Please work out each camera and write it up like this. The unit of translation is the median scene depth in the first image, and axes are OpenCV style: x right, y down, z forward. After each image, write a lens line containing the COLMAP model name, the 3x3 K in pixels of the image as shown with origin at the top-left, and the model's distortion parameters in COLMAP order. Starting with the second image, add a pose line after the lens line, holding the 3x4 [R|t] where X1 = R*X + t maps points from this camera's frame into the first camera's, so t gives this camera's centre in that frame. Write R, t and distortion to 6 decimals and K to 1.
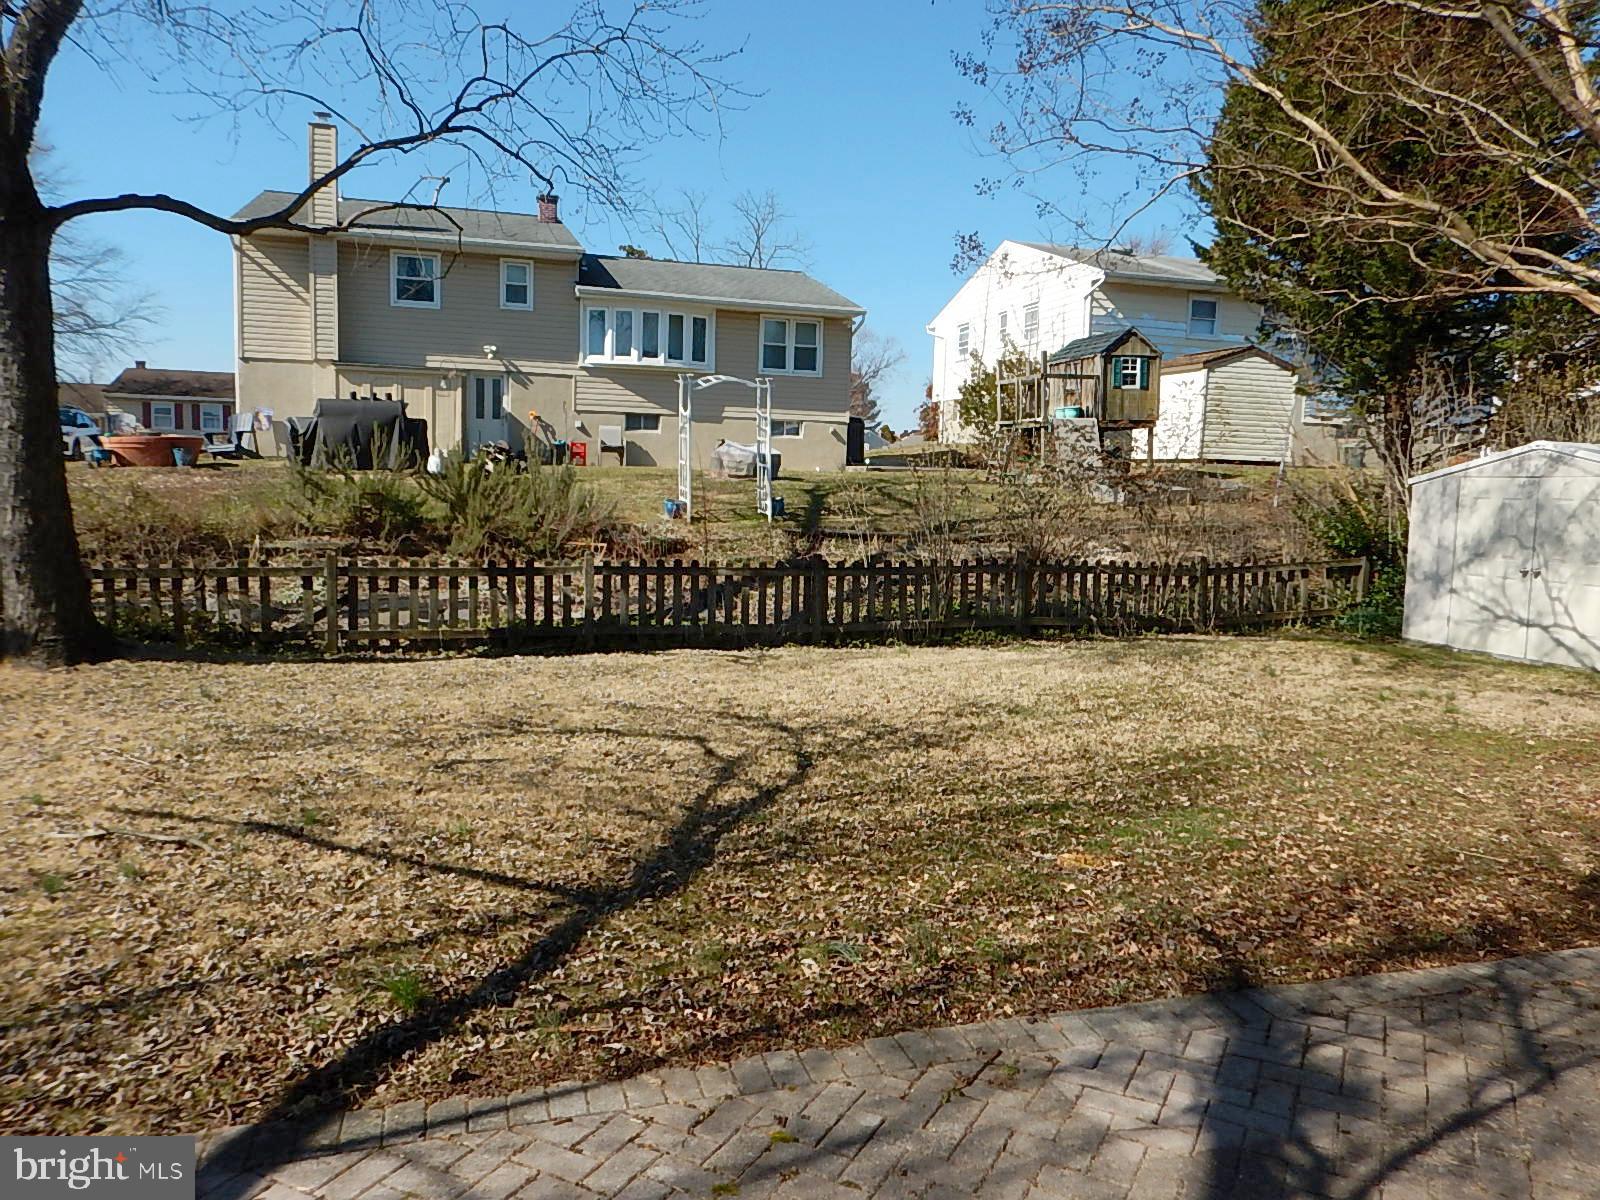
lens RADIAL K [[1159.3, 0, 809.8], [0, 1159.3, 641.7], [0, 0, 1]] dist [0.028290, 0.008456]
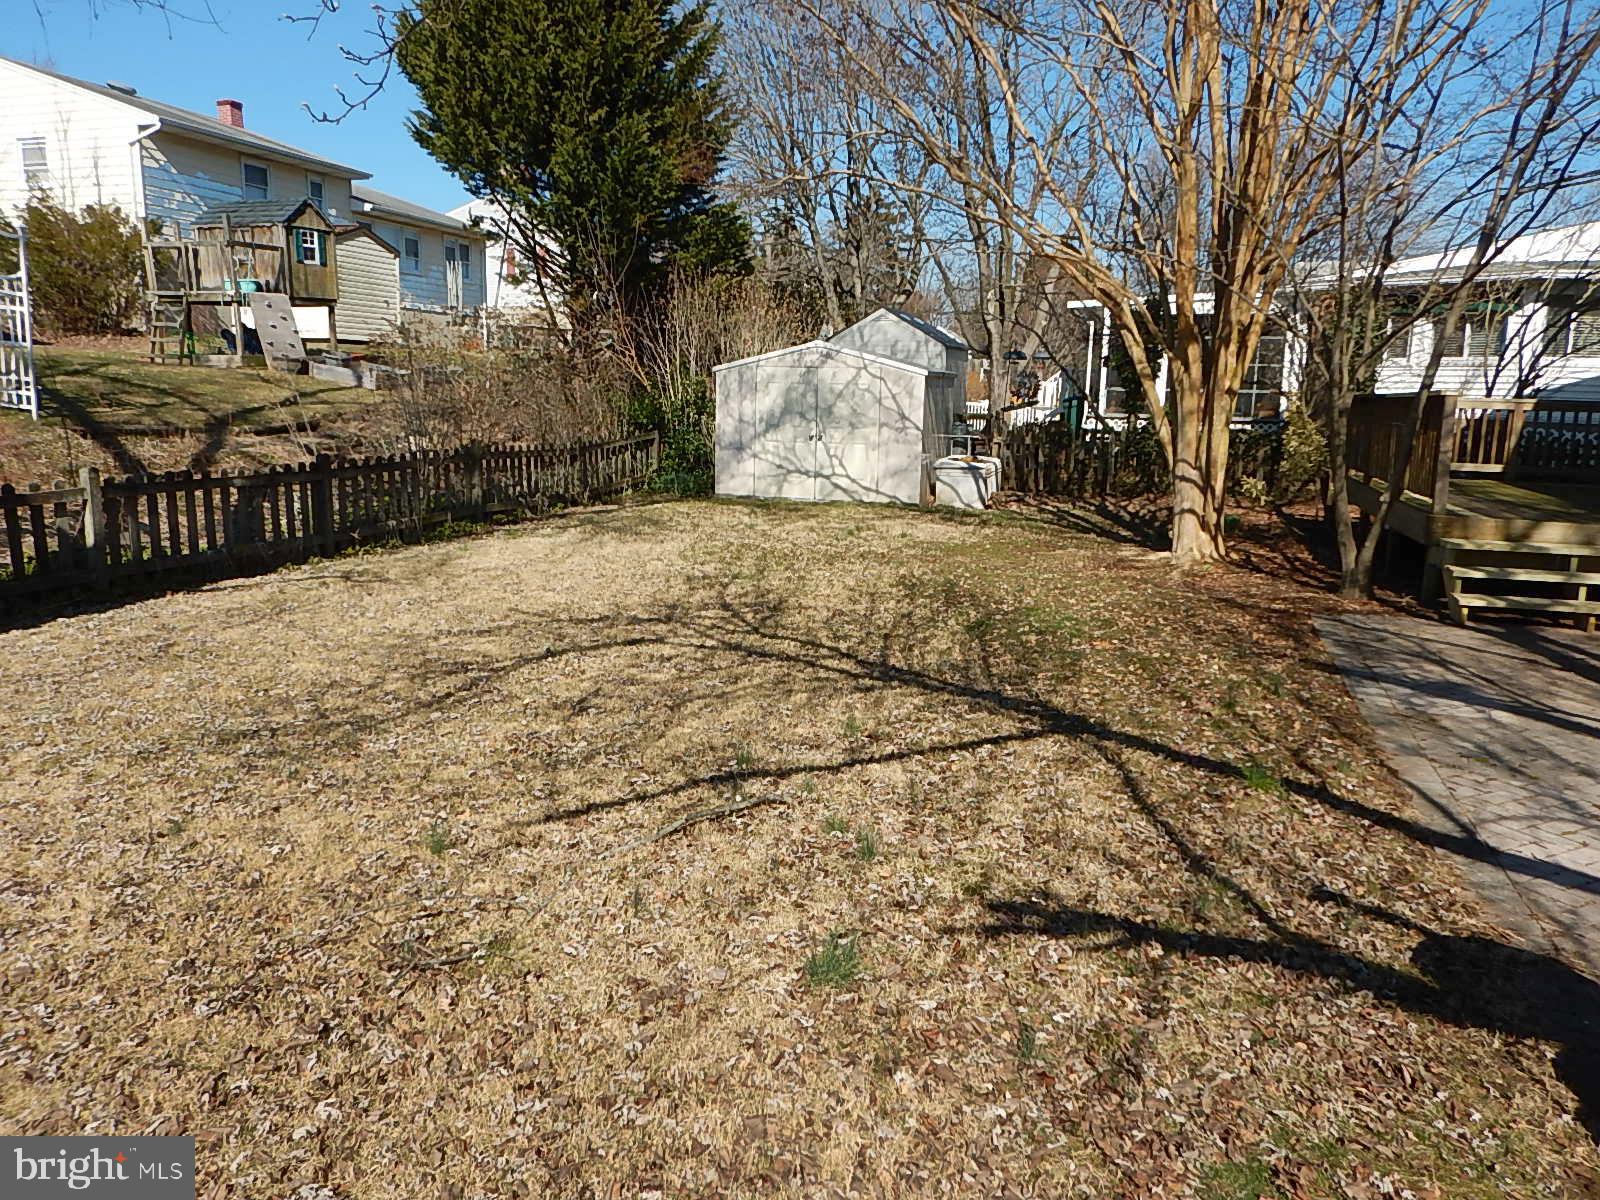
lens RADIAL K [[1159.3, 0, 809.7], [0, 1159.3, 593.5], [0, 0, 1]] dist [0.028290, 0.008456]
pose [[0.590204, -0.154313, 0.792368, -0.457793], [0.102232, 0.987944, 0.116252, -0.033069], [-0.800755, 0.012393, 0.598864, 0.166716]]
